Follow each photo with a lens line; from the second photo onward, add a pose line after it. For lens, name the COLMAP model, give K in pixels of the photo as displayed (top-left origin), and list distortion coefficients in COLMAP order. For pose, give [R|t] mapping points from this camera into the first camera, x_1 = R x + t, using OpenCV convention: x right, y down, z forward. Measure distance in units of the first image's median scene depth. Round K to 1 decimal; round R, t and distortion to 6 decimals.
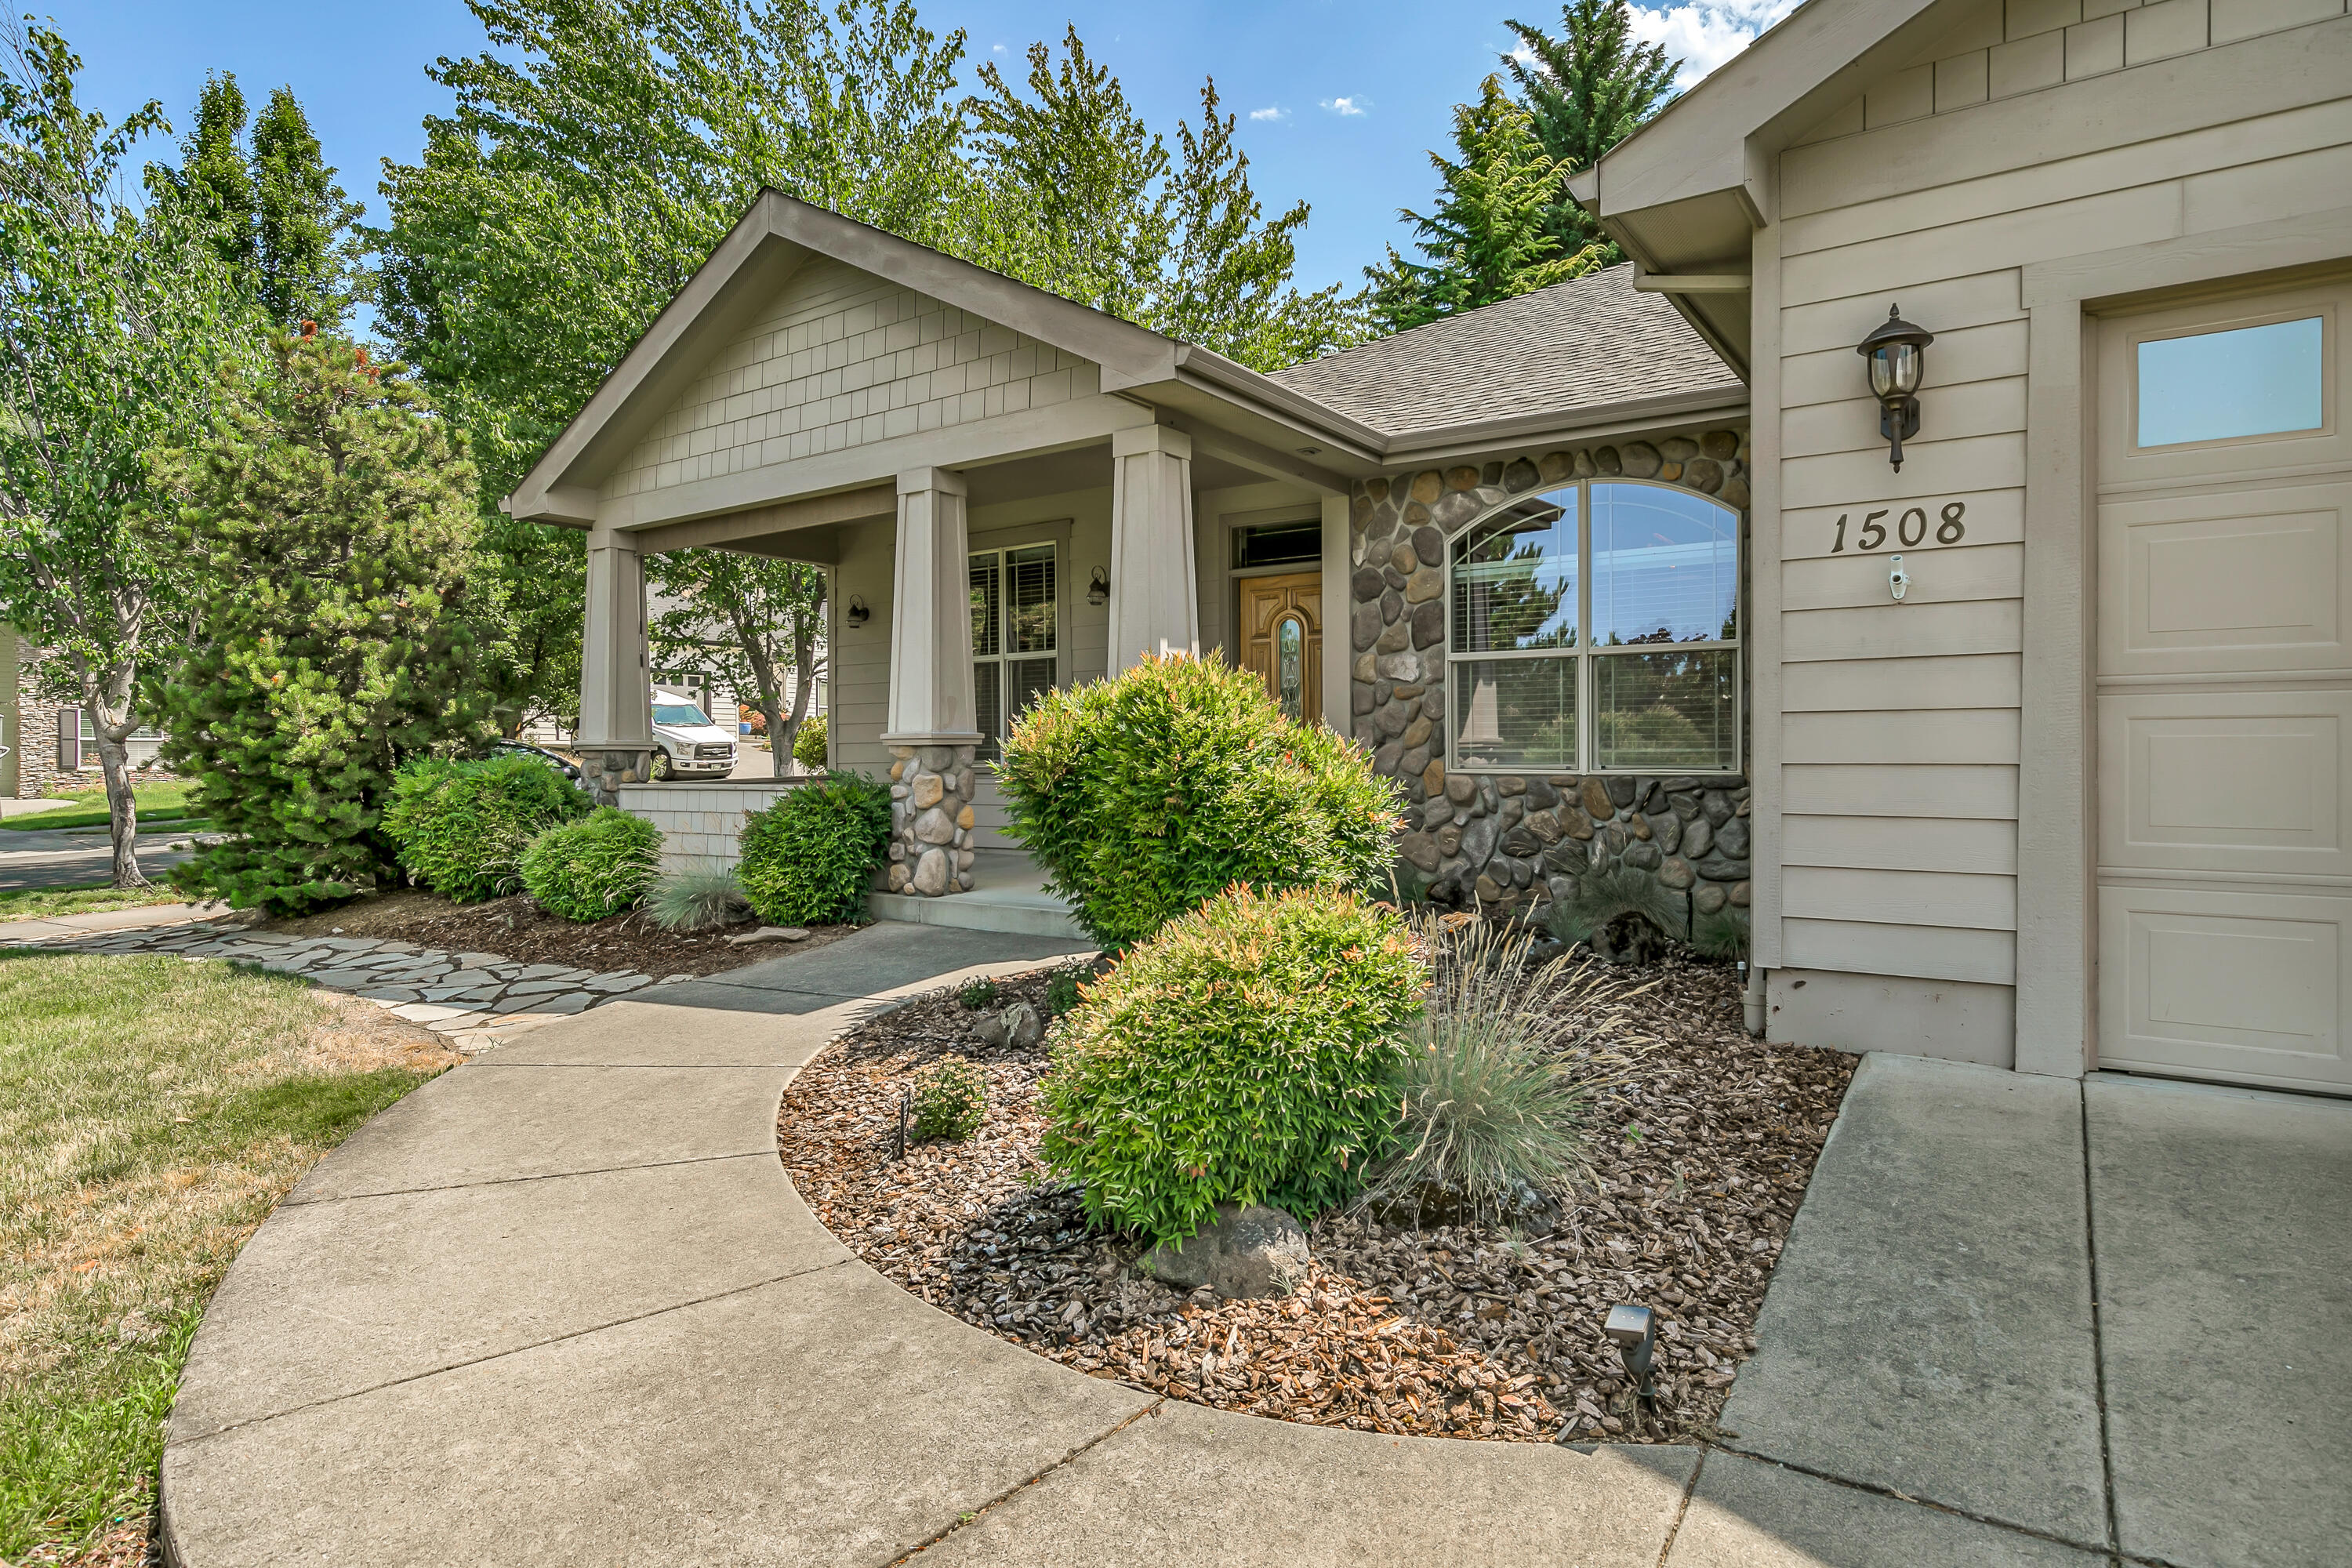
lens RADIAL K [[1313.0, 0, 1176.0], [0, 1313.0, 784.0], [0, 0, 1]] dist [0.001786, -0.000106]
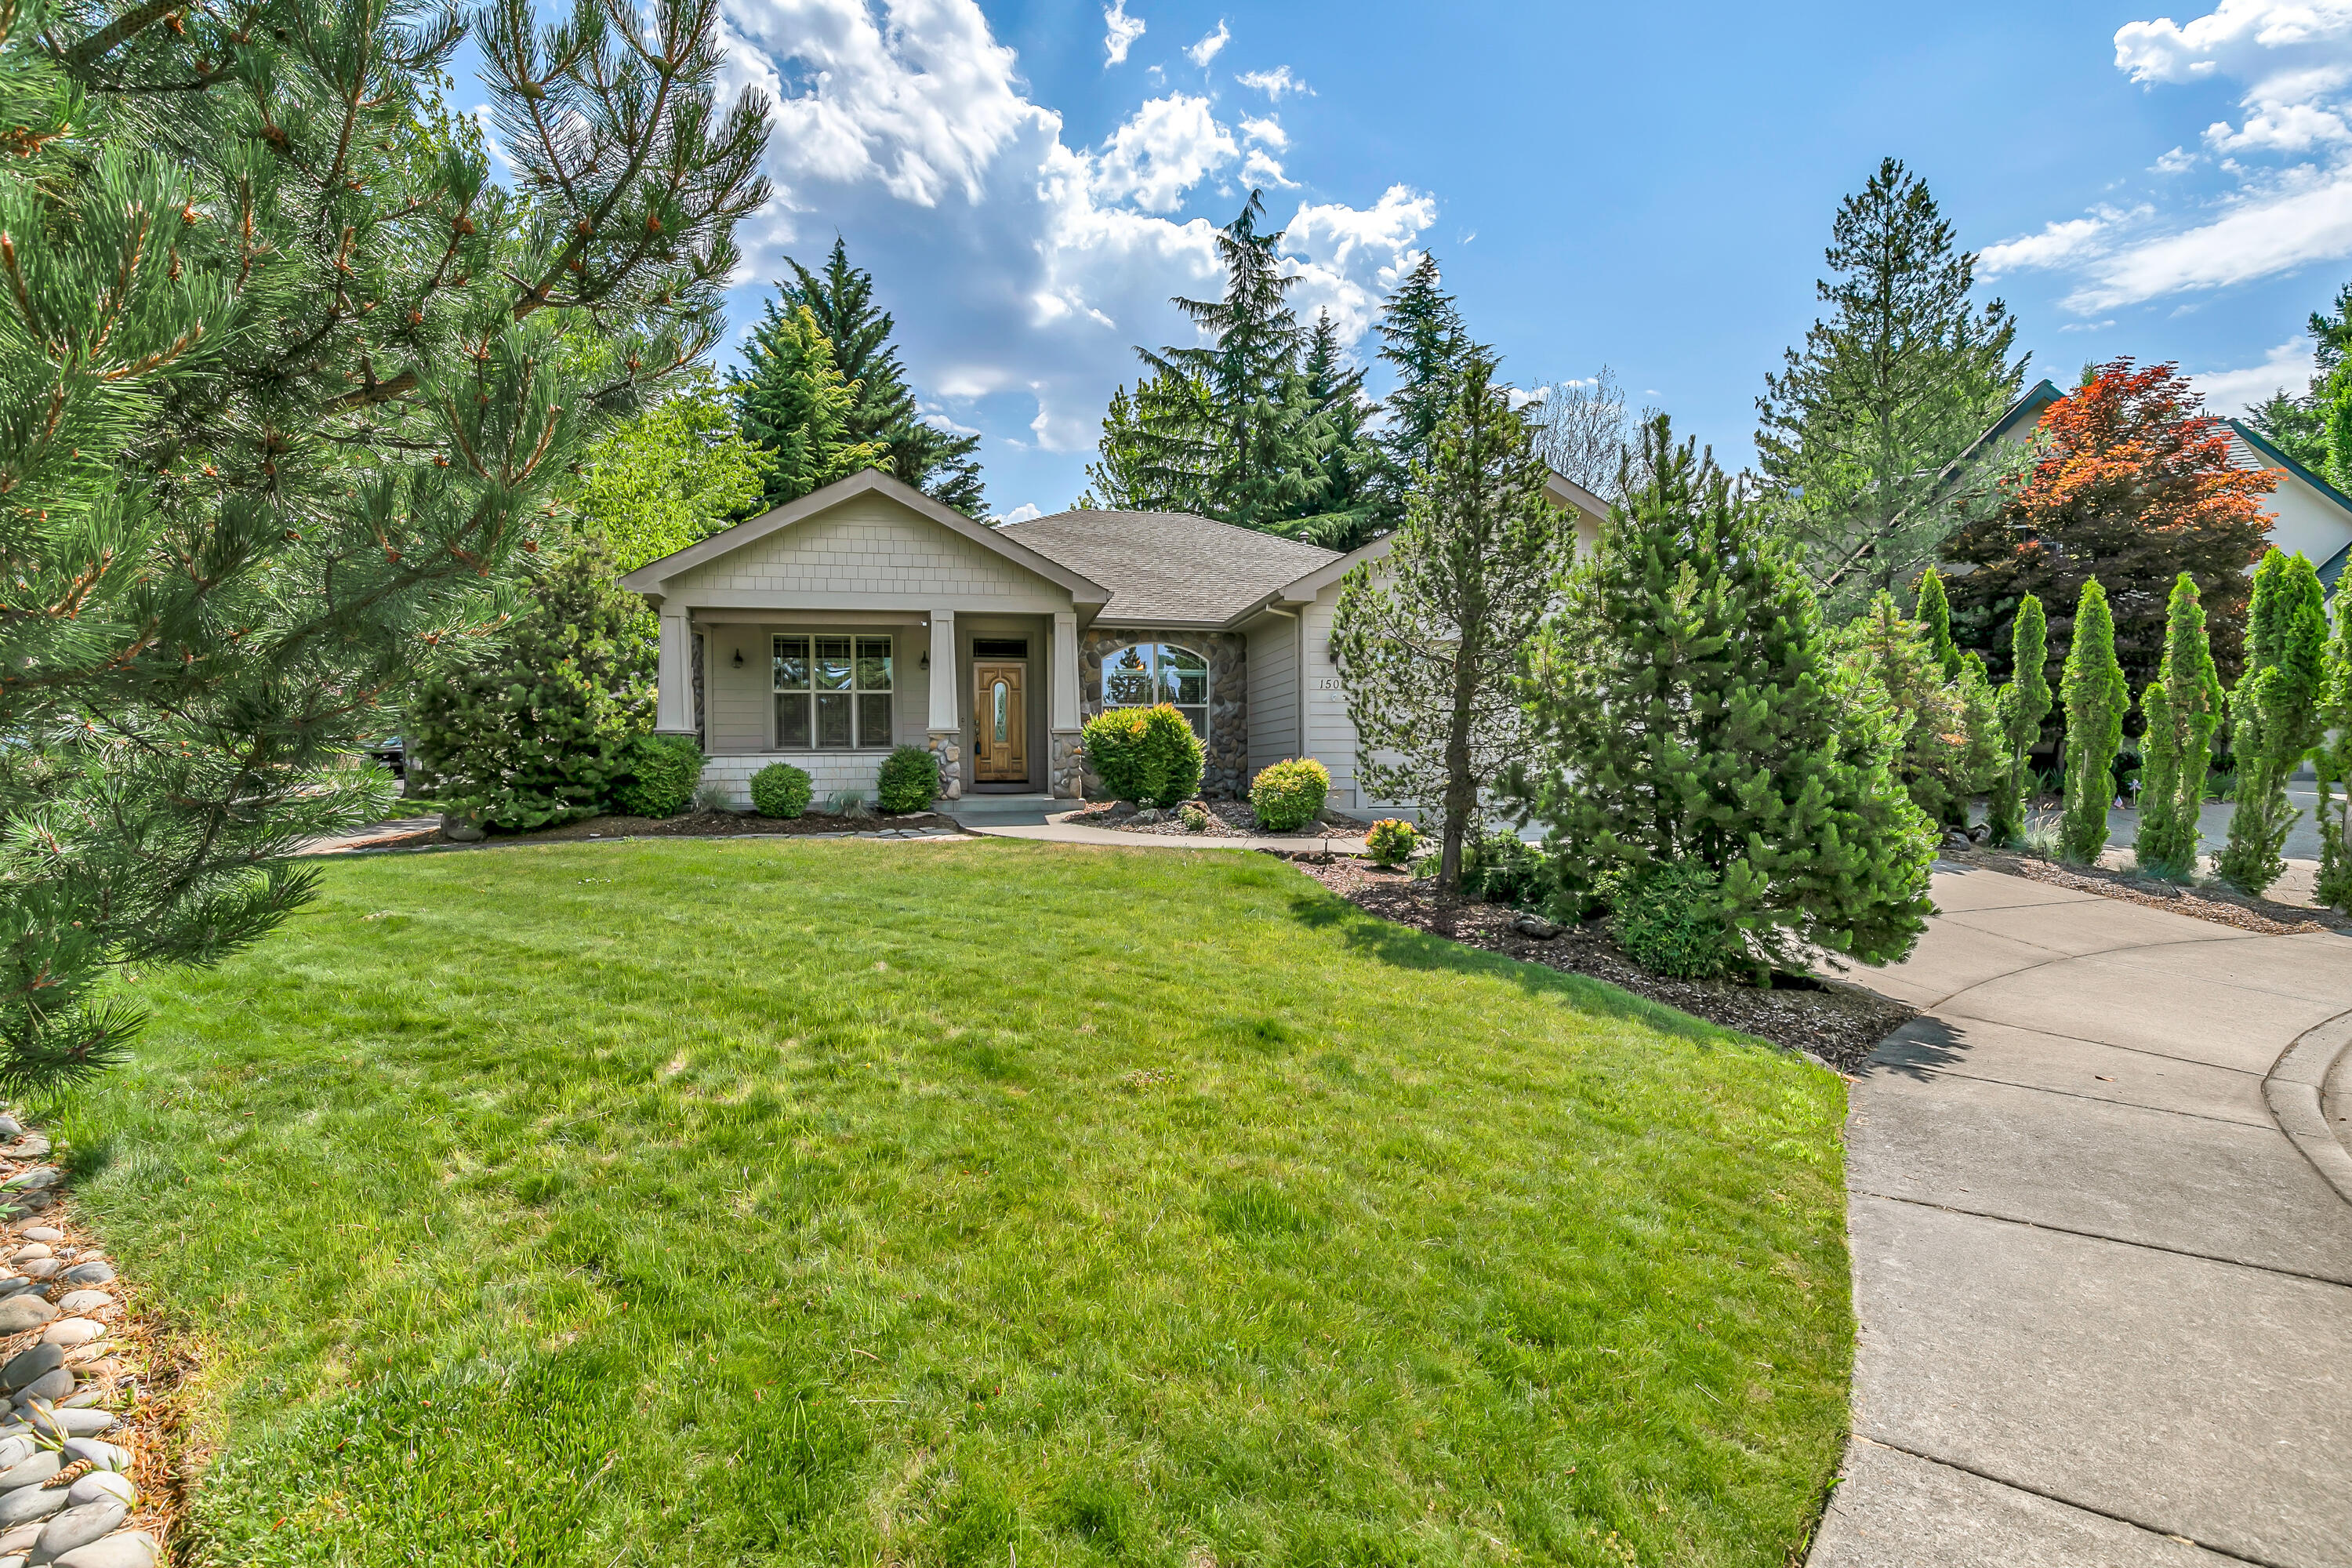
lens RADIAL K [[1068.4, 0, 1176.7], [0, 1068.4, 801.0], [0, 0, 1]] dist [0.006122, -0.000610]
pose [[0.694796, -0.016397, 0.719020, -0.997017], [0.013392, 0.999862, 0.009860, 0.058467], [-0.719082, 0.002779, 0.694920, -0.443252]]
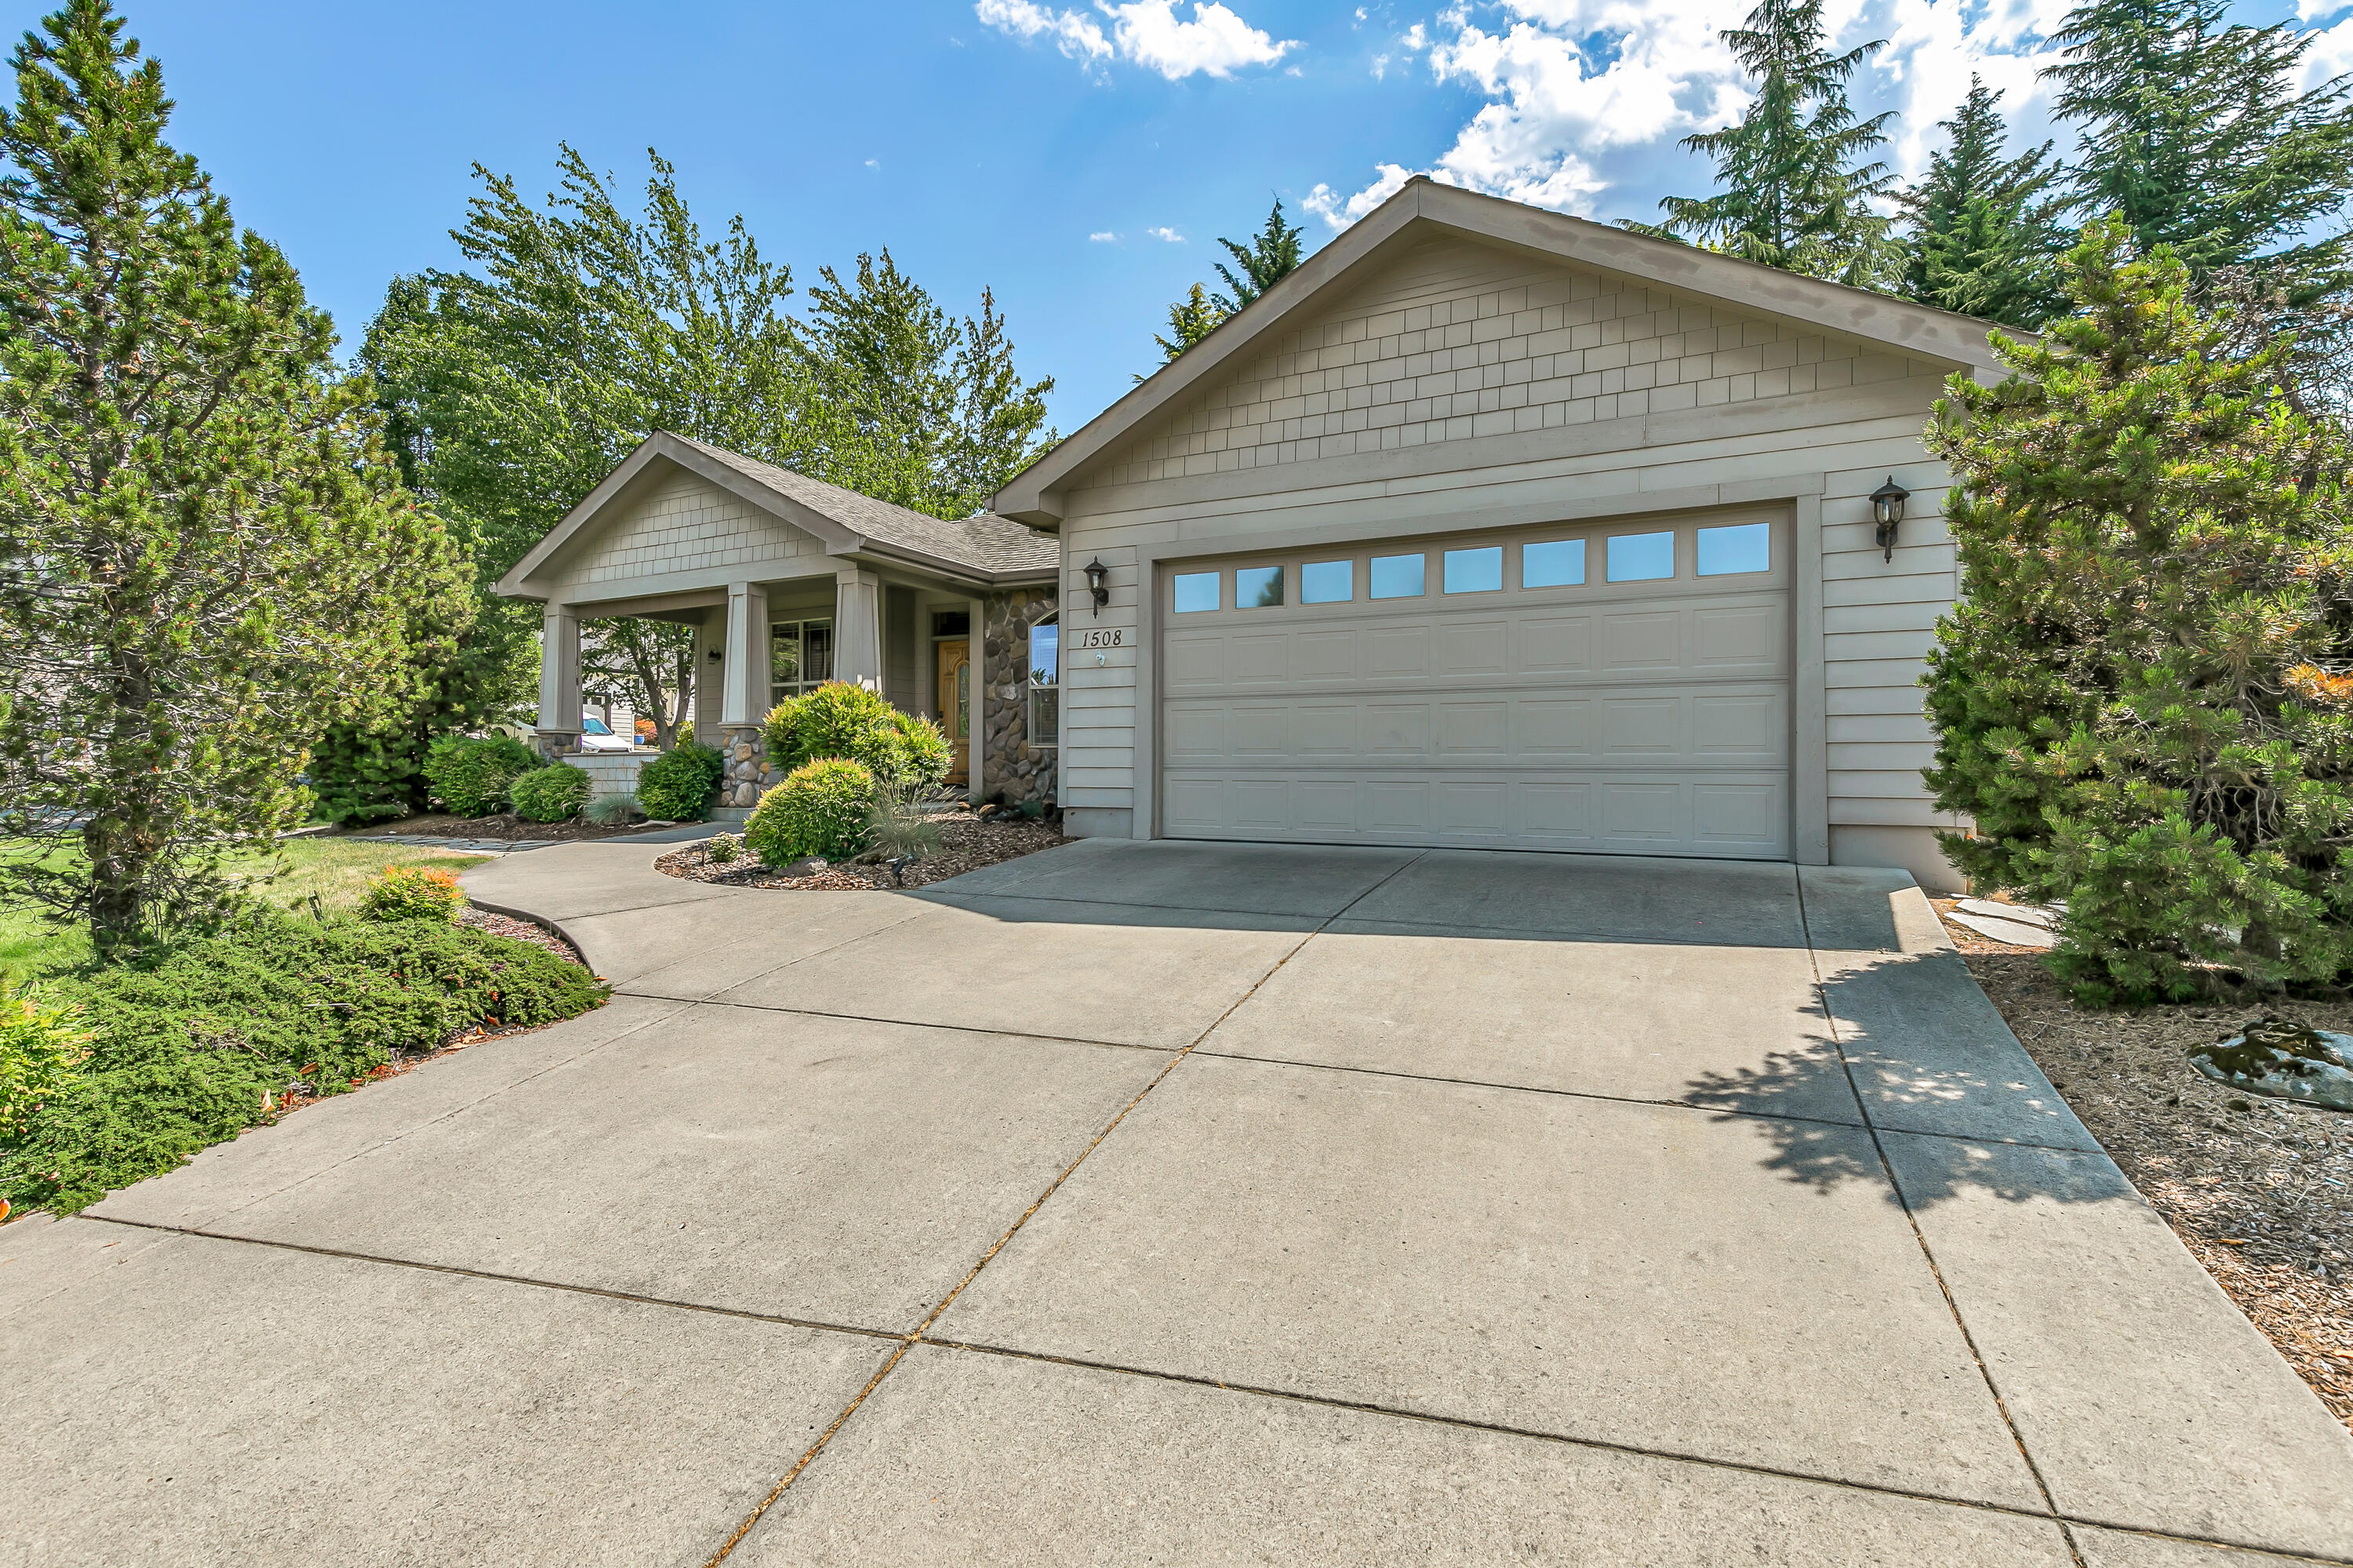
lens RADIAL K [[1122.1, 0, 1173.6], [0, 1122.1, 779.5], [0, 0, 1]] dist [0.010764, -0.000866]
pose [[0.991857, 0.007746, 0.127118, 0.180601], [-0.005409, 0.999810, -0.018719, 0.058205], [-0.127239, 0.017879, 0.991711, -0.560423]]
